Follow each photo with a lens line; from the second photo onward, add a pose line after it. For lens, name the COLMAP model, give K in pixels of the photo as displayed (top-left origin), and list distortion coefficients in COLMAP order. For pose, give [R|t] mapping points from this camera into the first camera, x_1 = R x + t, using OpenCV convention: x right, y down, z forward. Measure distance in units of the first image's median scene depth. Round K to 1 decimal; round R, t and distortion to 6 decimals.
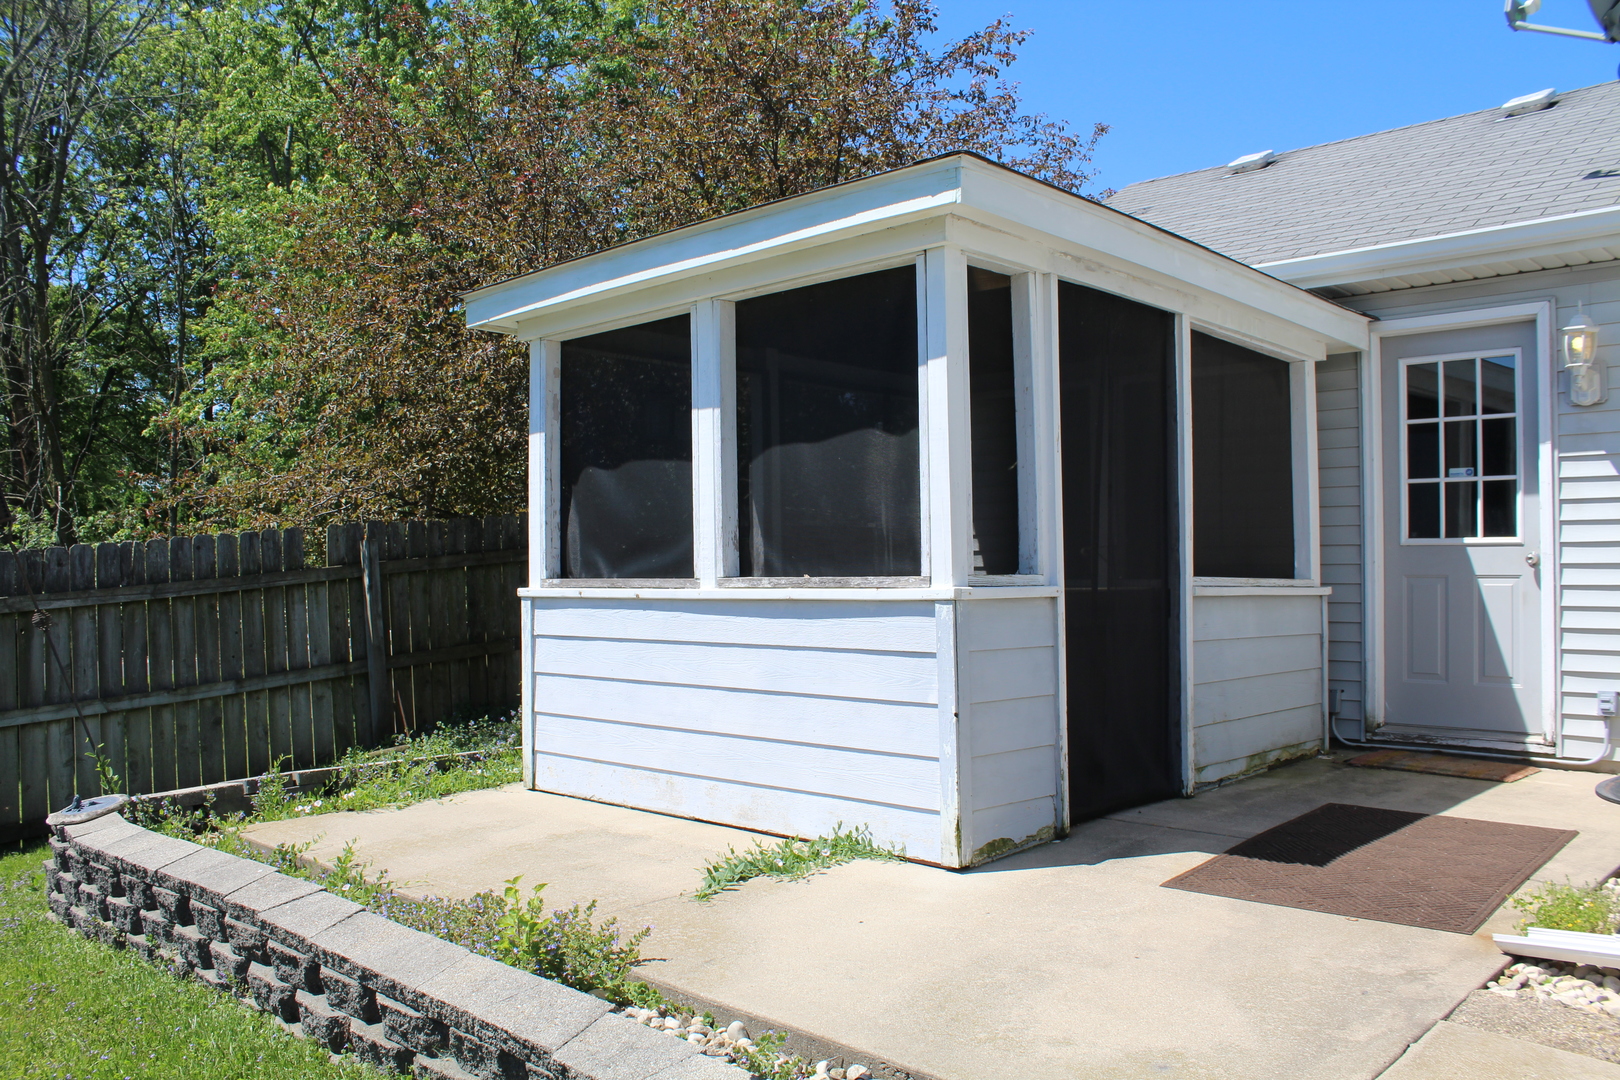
lens RADIAL K [[1327.0, 0, 809.4], [0, 1327.0, 551.7], [0, 0, 1]] dist [-0.102379, 0.067002]
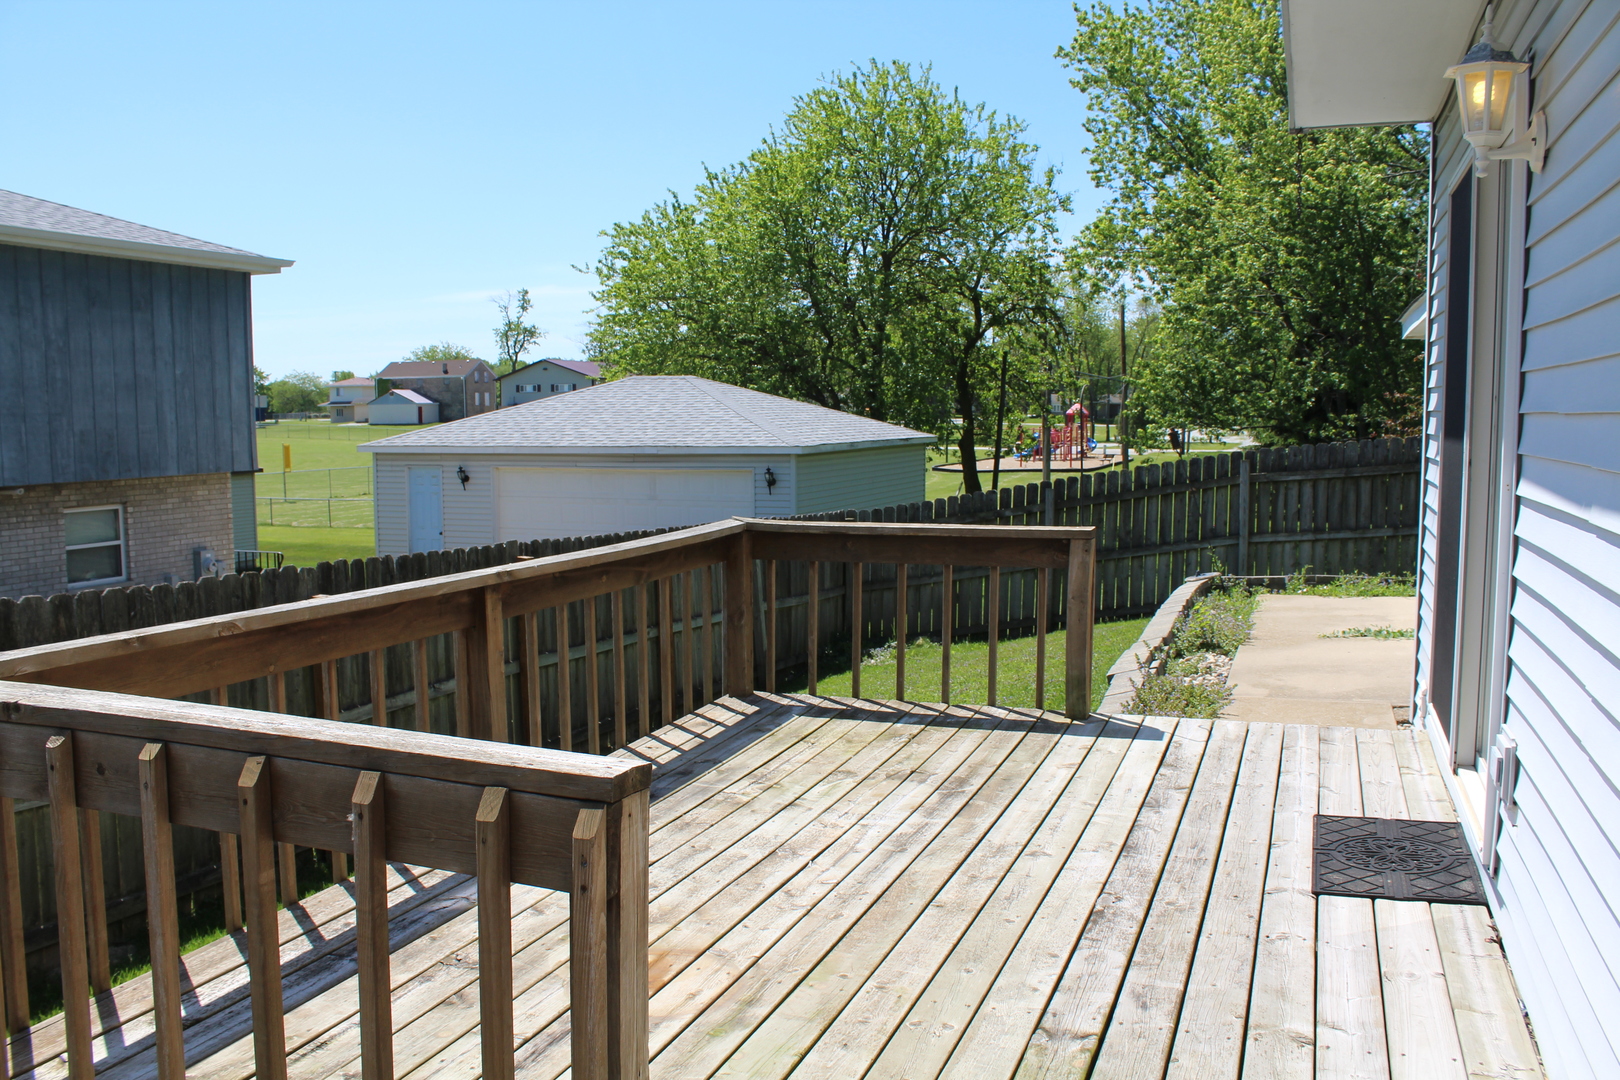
lens RADIAL K [[1327.0, 0, 816.6], [0, 1327.0, 539.0], [0, 0, 1]] dist [-0.102379, 0.067002]
pose [[0.404431, 0.089480, -0.910181, 0.793206], [0.020411, 0.994071, 0.106797, -0.080180], [0.914341, -0.061770, 0.400207, -0.335110]]
